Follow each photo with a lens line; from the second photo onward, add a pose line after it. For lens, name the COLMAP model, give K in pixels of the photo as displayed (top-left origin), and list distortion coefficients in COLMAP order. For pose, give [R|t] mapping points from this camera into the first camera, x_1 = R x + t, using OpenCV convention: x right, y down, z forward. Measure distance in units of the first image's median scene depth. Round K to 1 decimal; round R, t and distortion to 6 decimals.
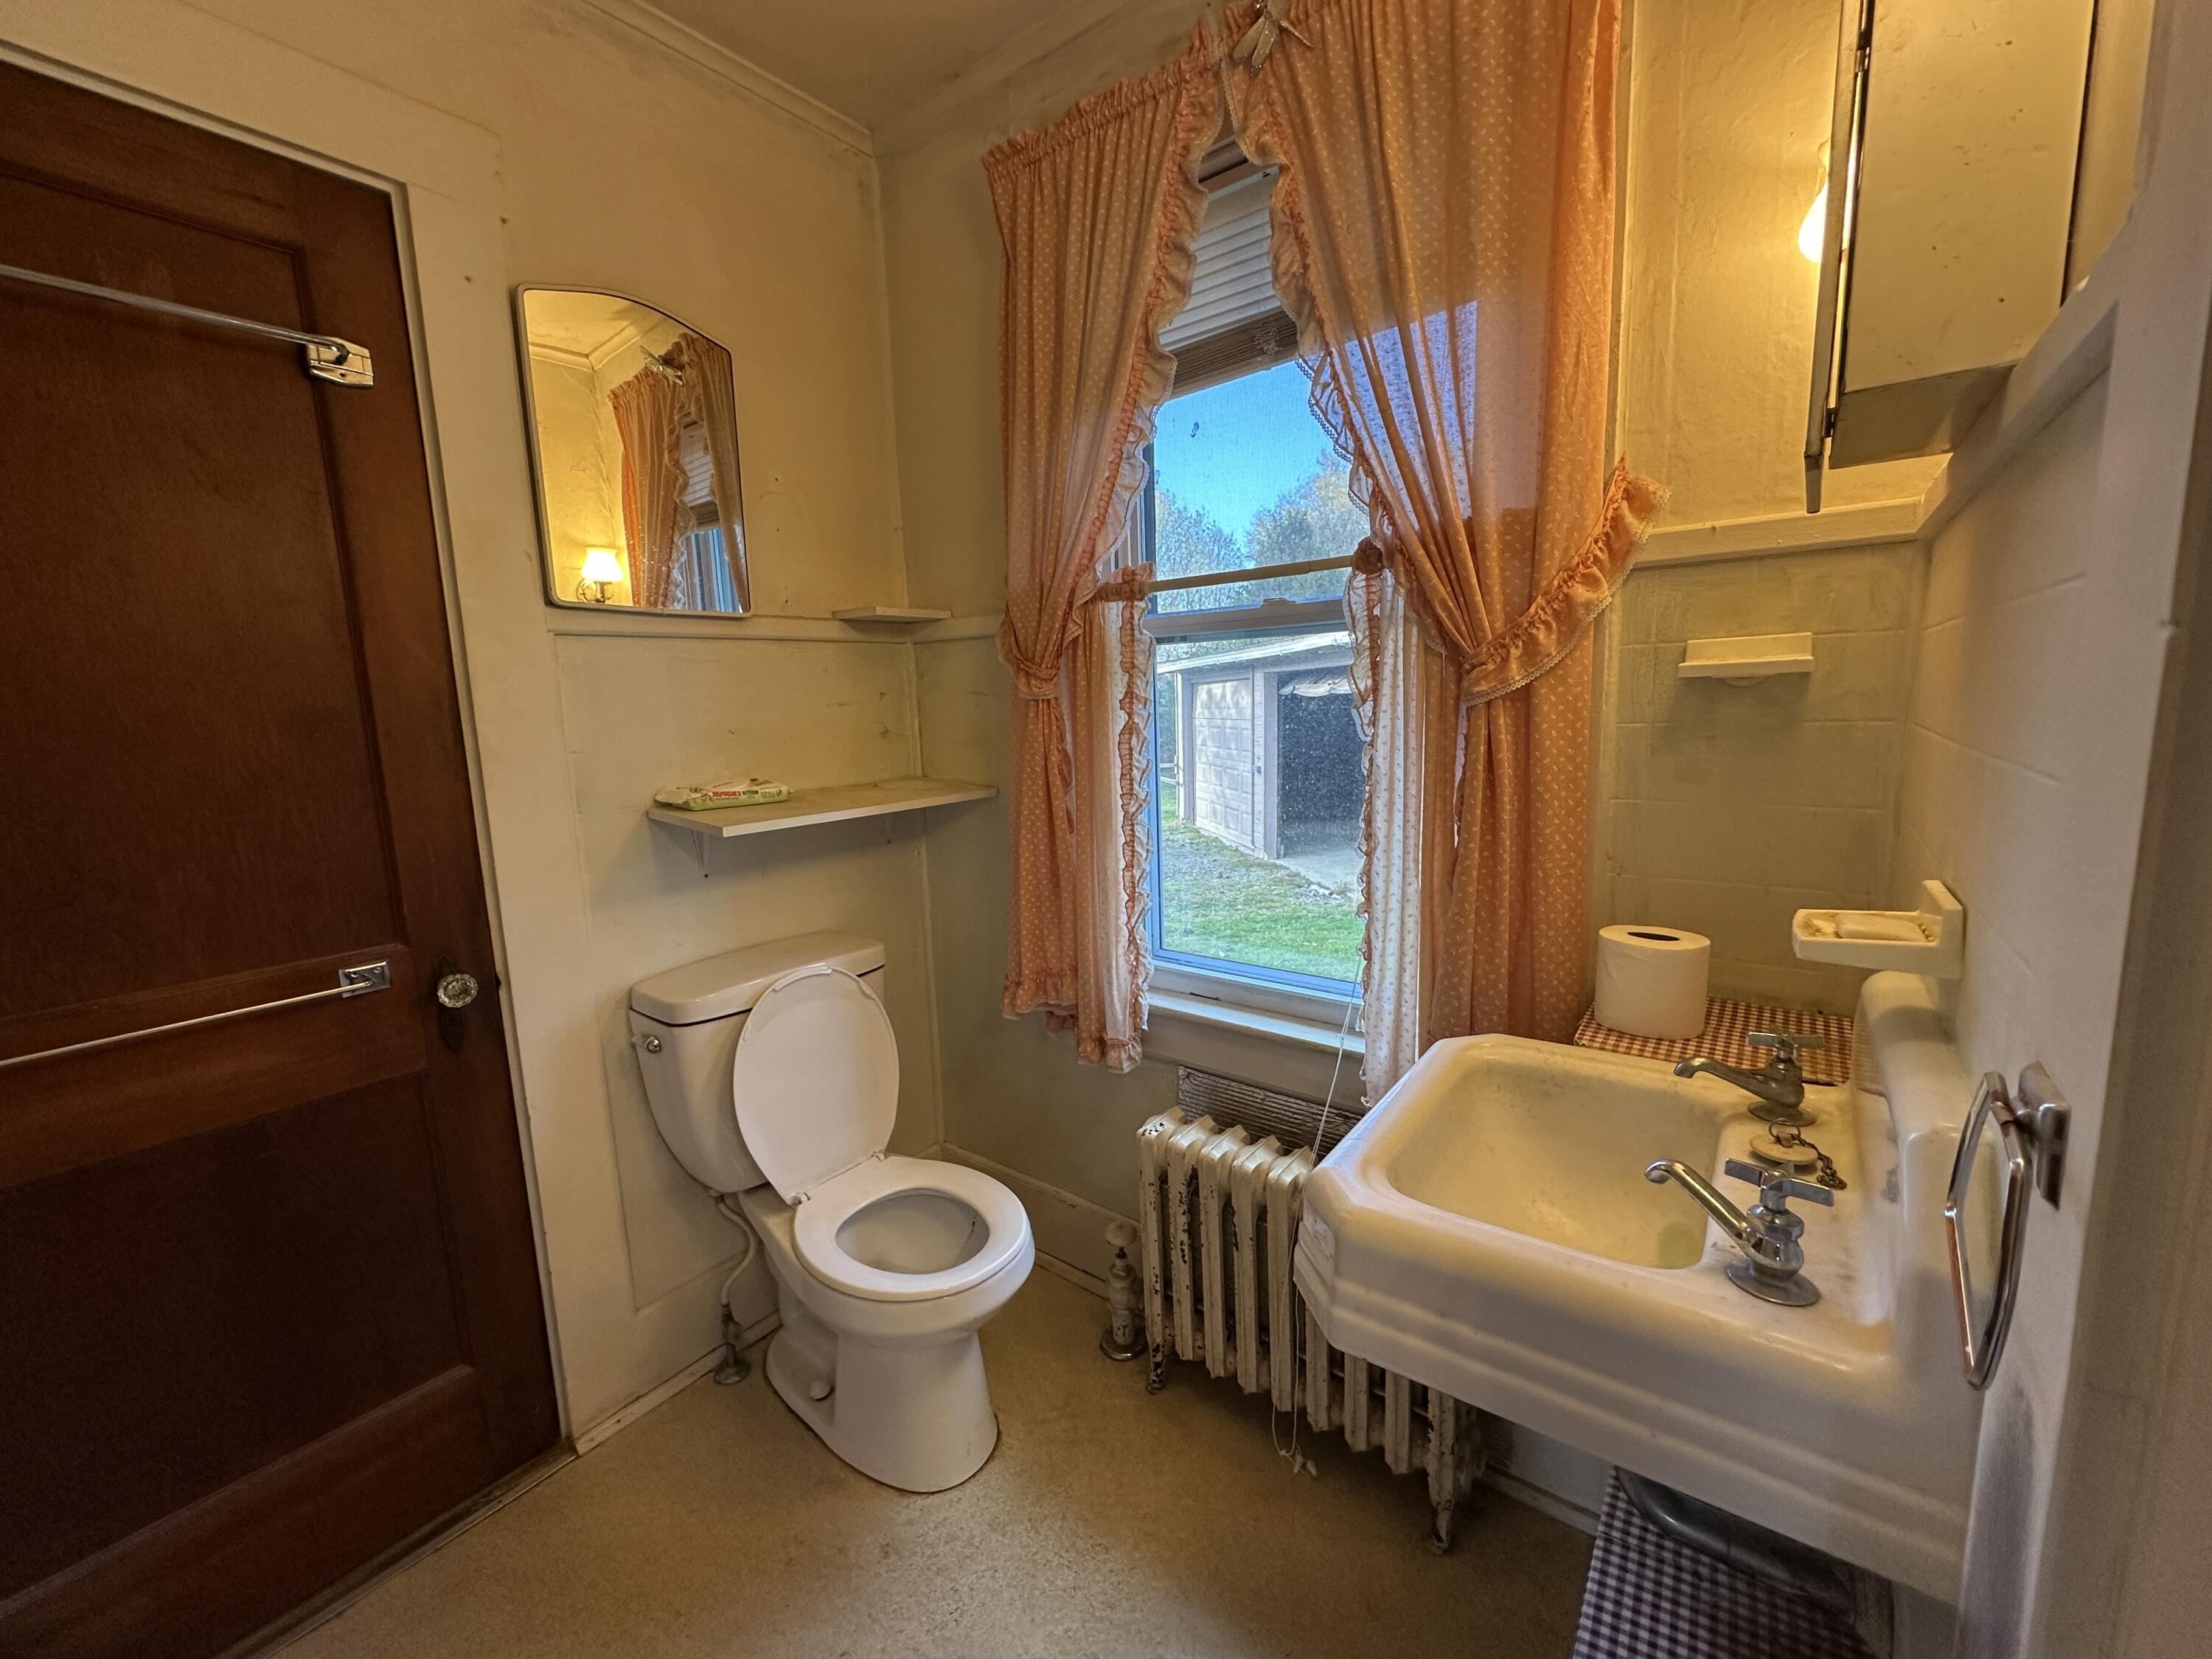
lens RADIAL K [[880.3, 0, 1102.5], [0, 880.3, 832.4], [0, 0, 1]] dist [-0.002185, 0.001026]
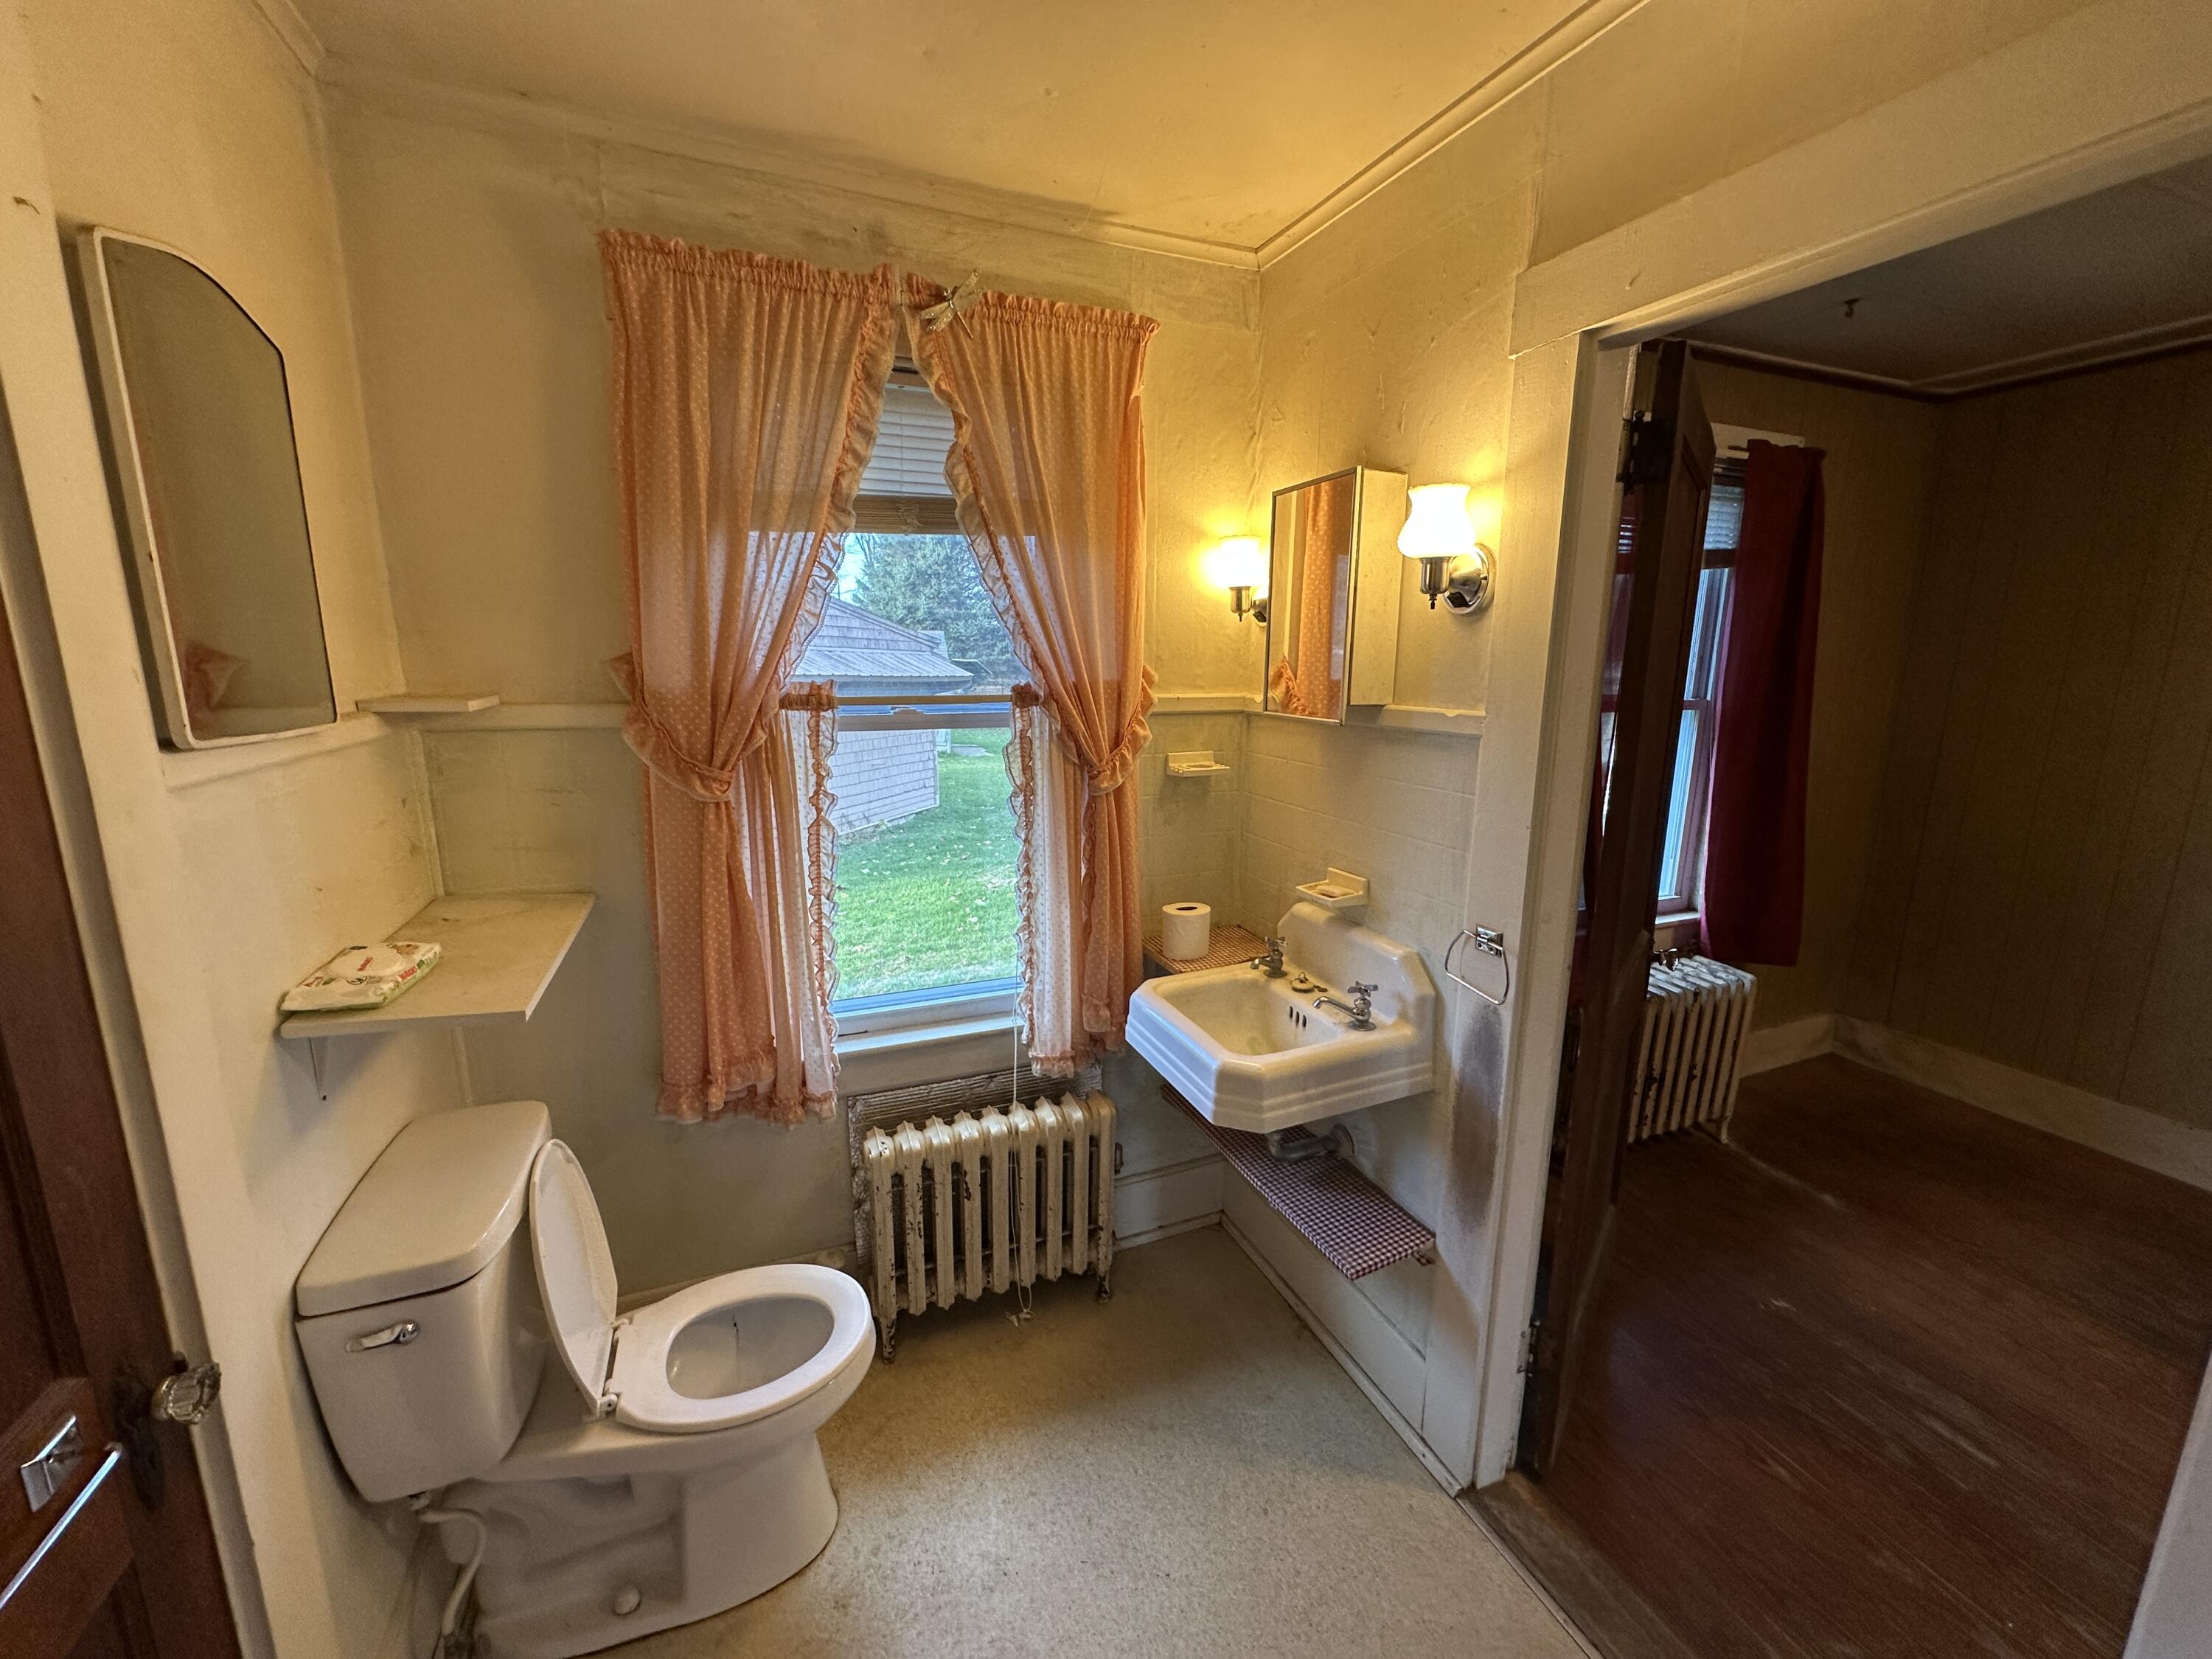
lens RADIAL K [[880.3, 0, 1100.1], [0, 880.3, 838.4], [0, 0, 1]] dist [-0.002185, 0.001026]
pose [[0.502400, -0.137966, 0.853557, -0.830355], [0.109010, 0.989417, 0.095764, -0.180563], [-0.857736, 0.044934, 0.512123, 0.117313]]
